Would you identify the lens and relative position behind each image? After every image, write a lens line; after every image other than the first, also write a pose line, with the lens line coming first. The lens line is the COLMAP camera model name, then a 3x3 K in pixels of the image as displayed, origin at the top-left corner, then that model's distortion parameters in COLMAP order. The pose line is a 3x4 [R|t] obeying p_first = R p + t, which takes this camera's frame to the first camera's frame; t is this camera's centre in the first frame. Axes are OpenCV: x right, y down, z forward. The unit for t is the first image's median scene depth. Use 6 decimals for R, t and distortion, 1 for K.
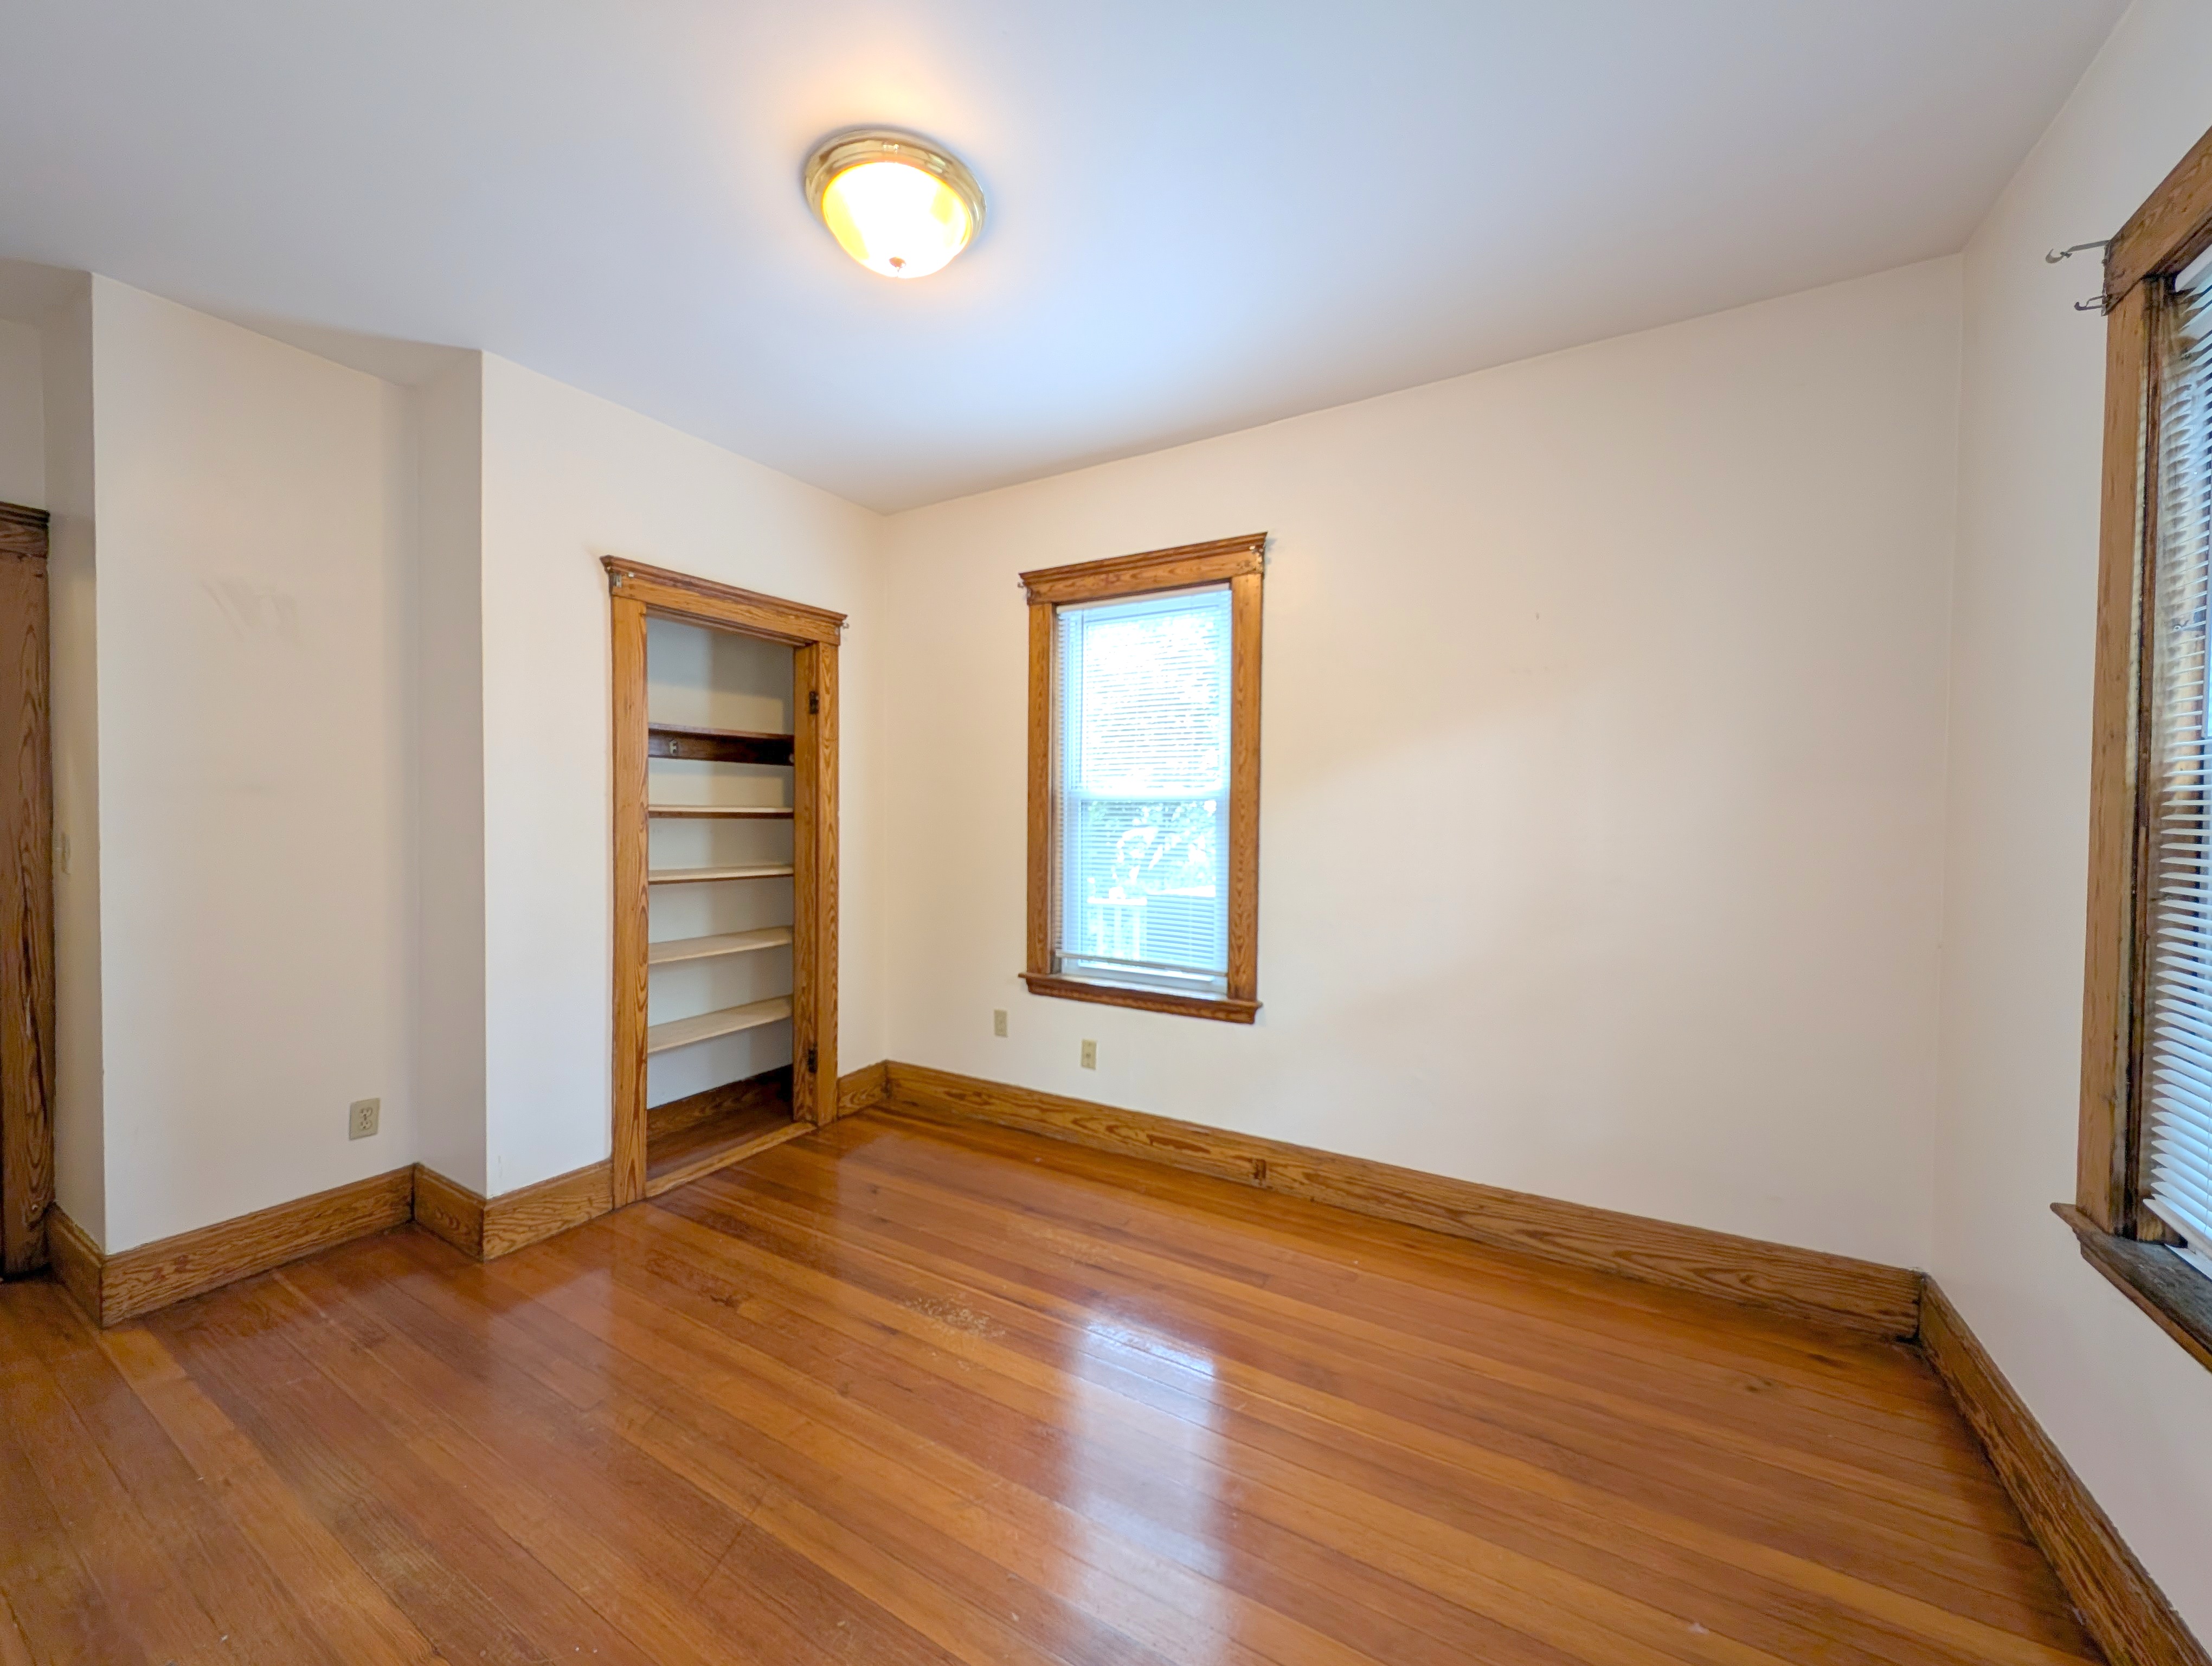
lens RADIAL K [[817.4, 0, 1106.0], [0, 817.4, 833.0], [0, 0, 1]] dist [0.001937, 0.000085]
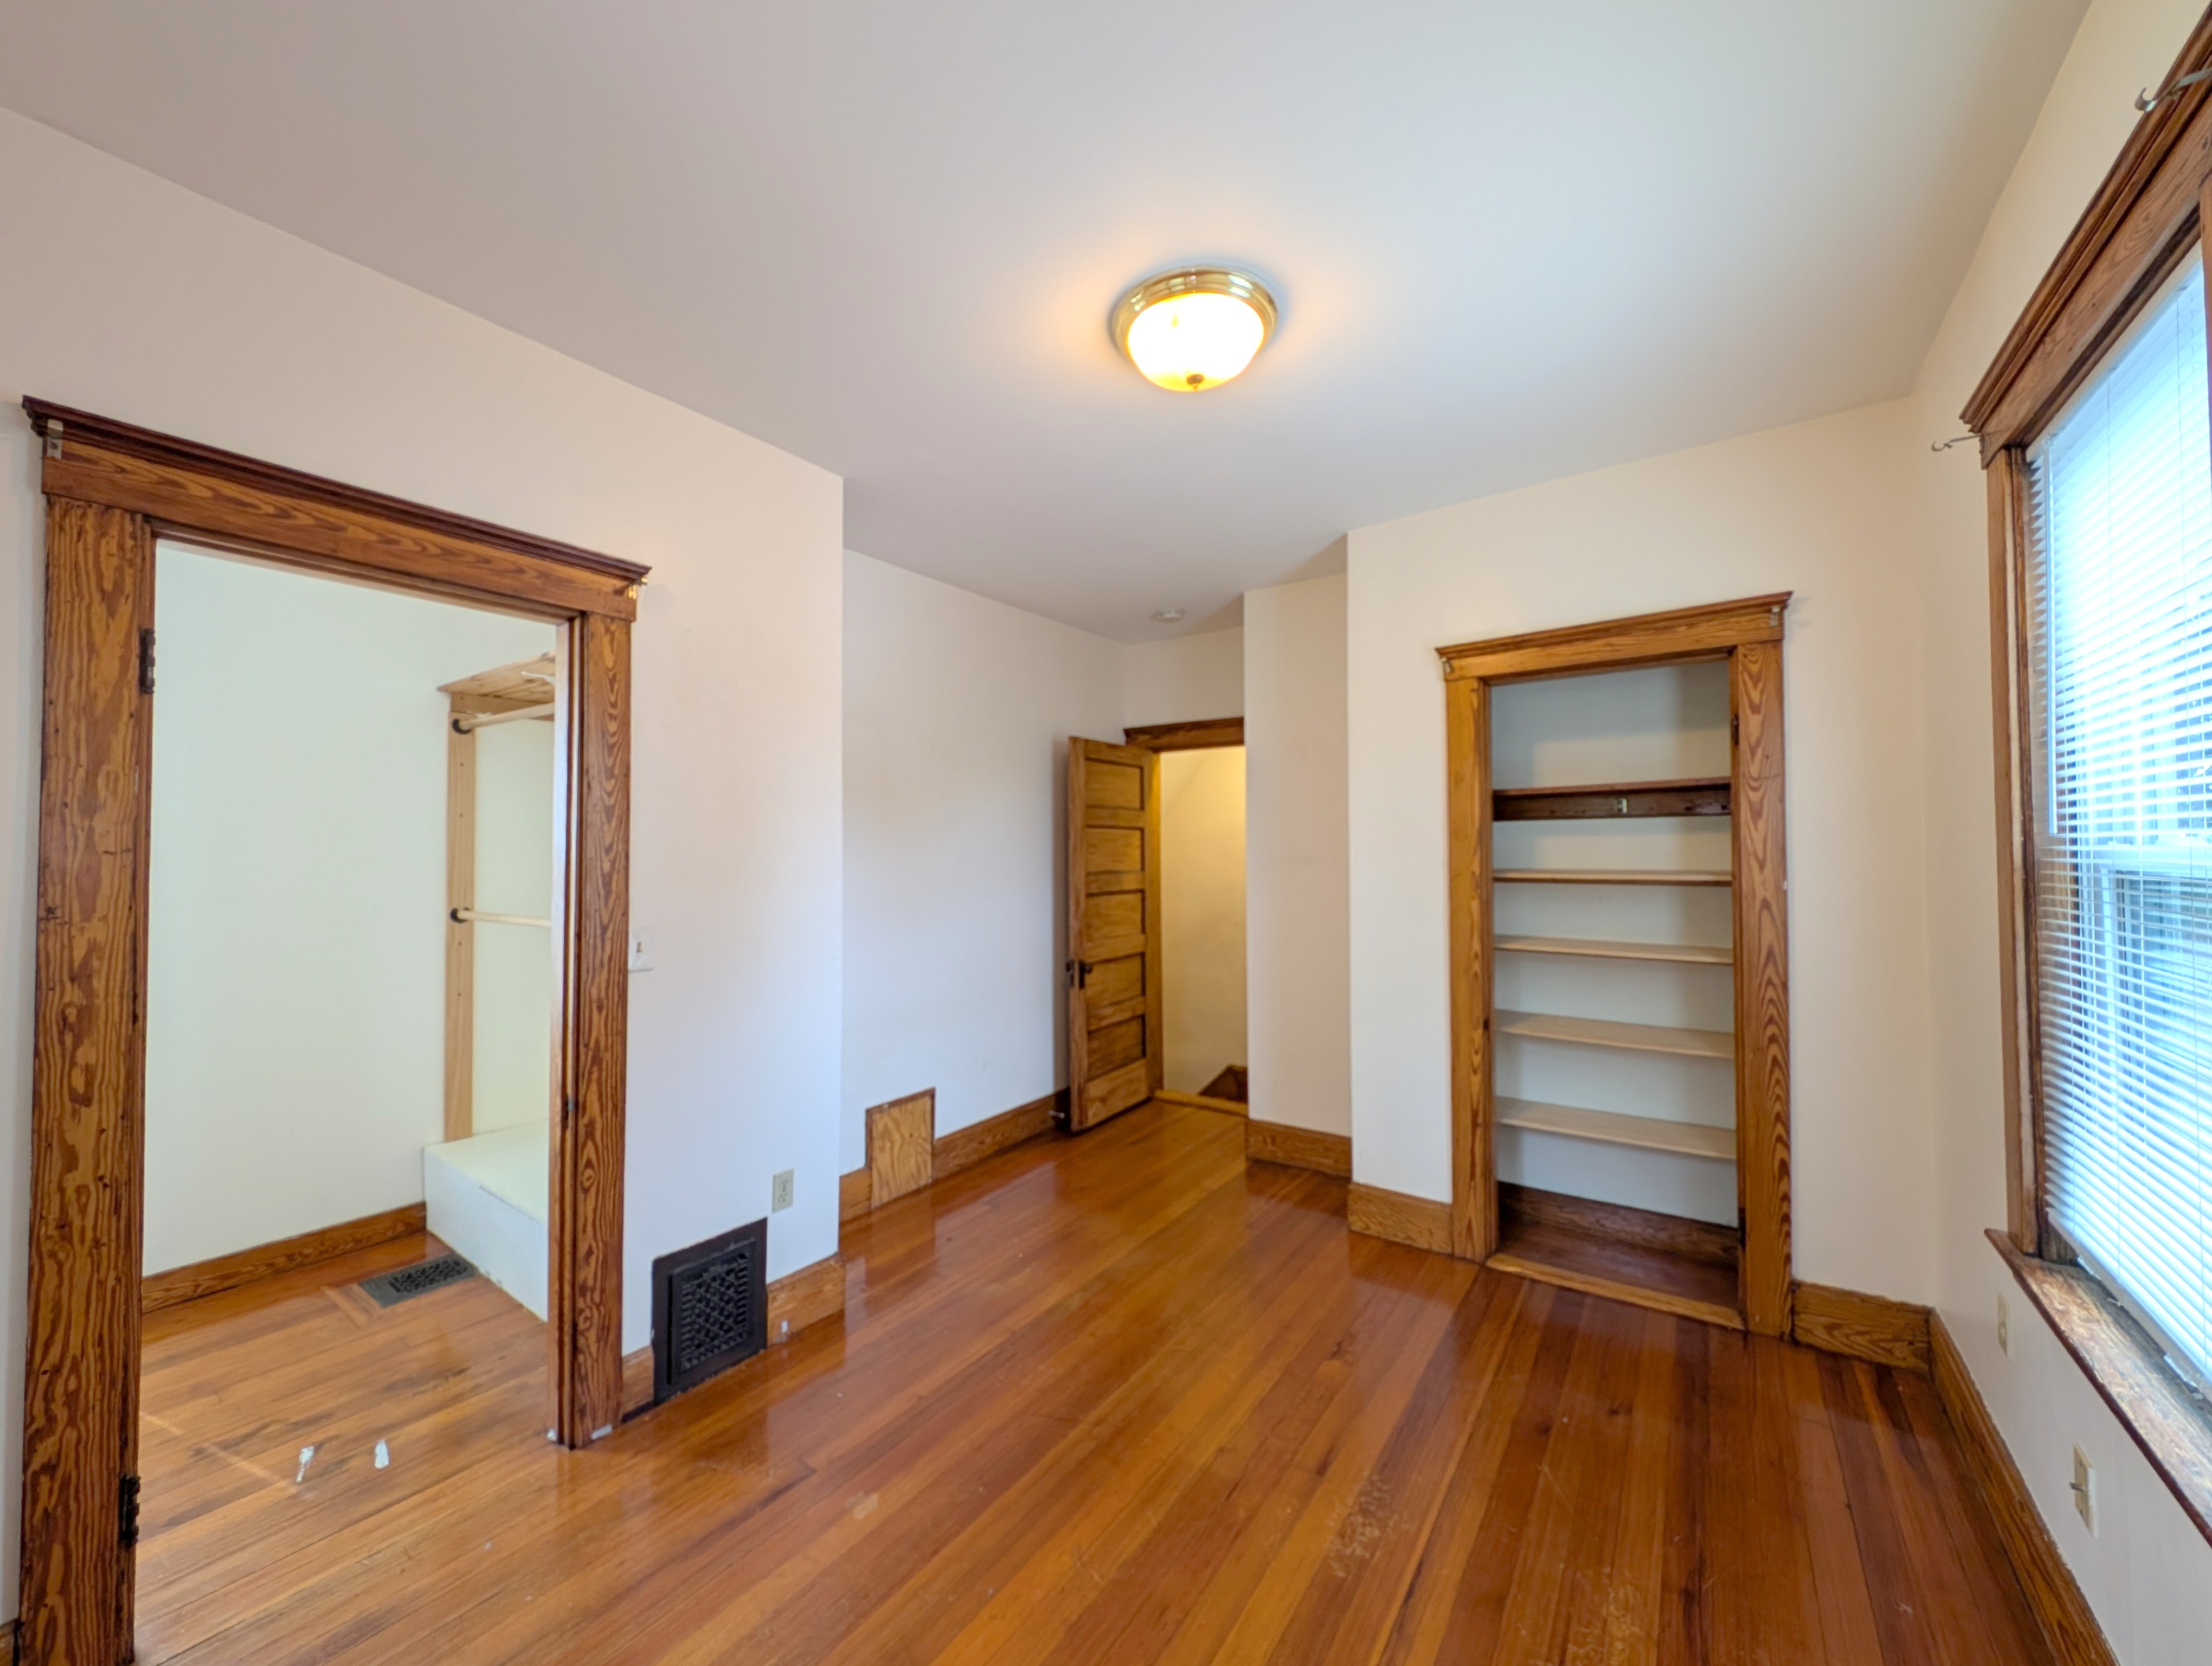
lens RADIAL K [[848.0, 0, 1110.7], [0, 848.0, 835.3], [0, 0, 1]] dist [0.003328, -0.000433]
pose [[-0.072171, -0.022910, -0.997129, 0.492869], [-0.017325, 0.999614, -0.021713, -0.047298], [0.997242, 0.015708, -0.072540, 0.575273]]
